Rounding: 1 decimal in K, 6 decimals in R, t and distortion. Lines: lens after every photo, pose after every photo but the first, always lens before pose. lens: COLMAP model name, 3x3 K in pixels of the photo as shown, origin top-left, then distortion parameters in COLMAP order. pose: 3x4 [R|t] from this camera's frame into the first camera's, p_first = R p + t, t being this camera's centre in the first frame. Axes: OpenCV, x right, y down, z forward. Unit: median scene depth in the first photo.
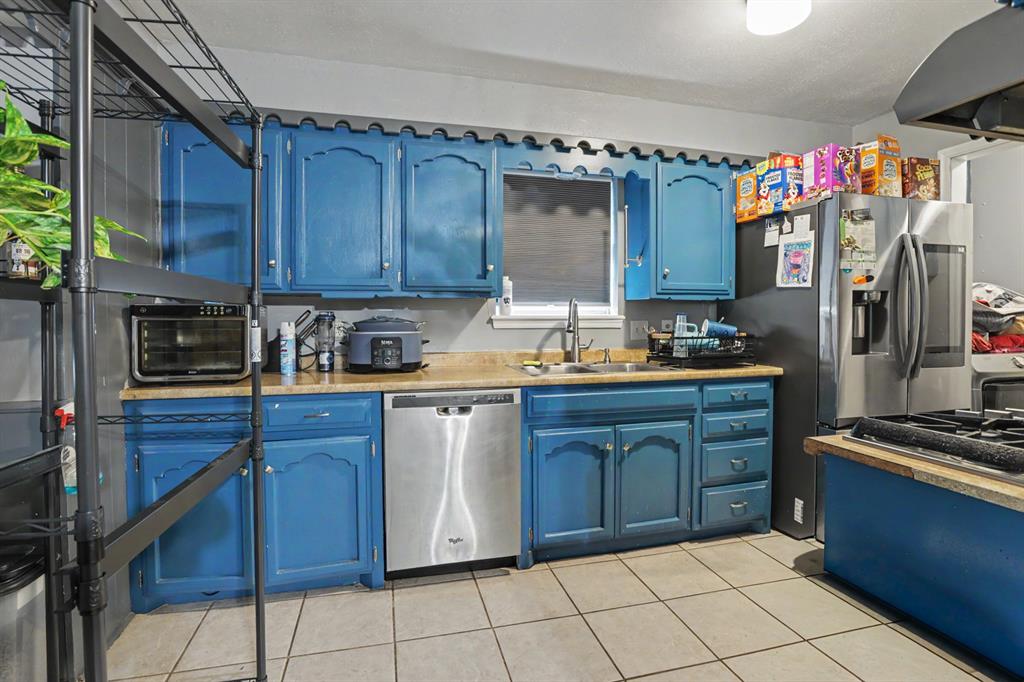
lens RADIAL K [[470.4, 0, 512.1], [0, 470.4, 330.3], [0, 0, 1]] dist [-0.032820, 0.005311]
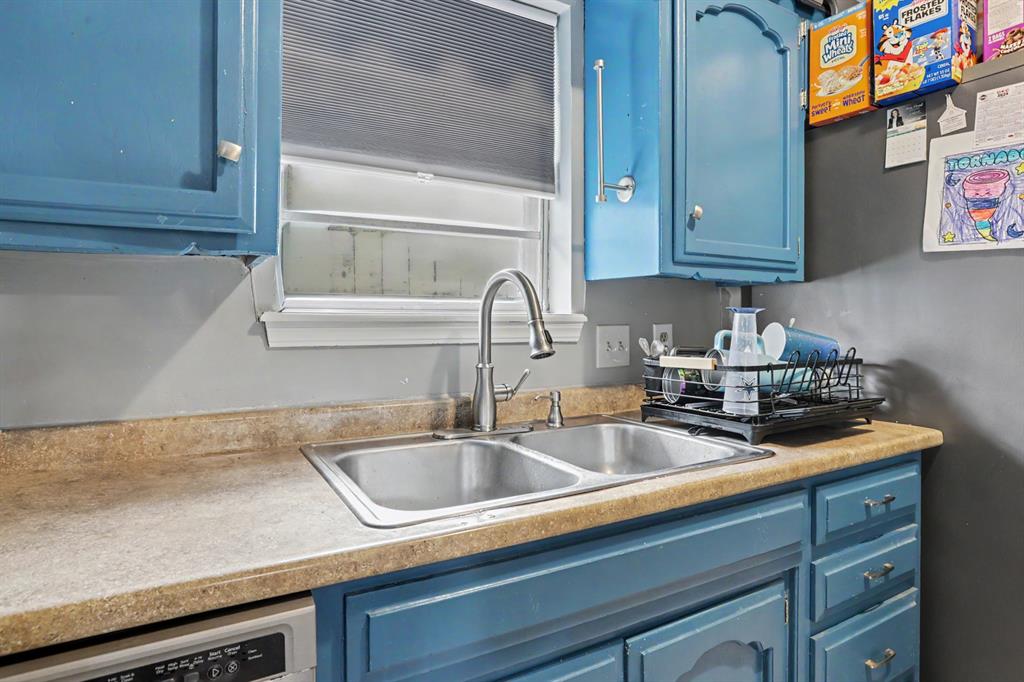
lens RADIAL K [[529.4, 0, 497.1], [0, 529.4, 318.1], [0, 0, 1]] dist [-0.006786, -0.000382]
pose [[0.970649, 0.003224, 0.240480, 0.037217], [0.004659, 0.999470, -0.032205, -0.013844], [-0.240457, 0.032380, 0.970120, 0.599496]]
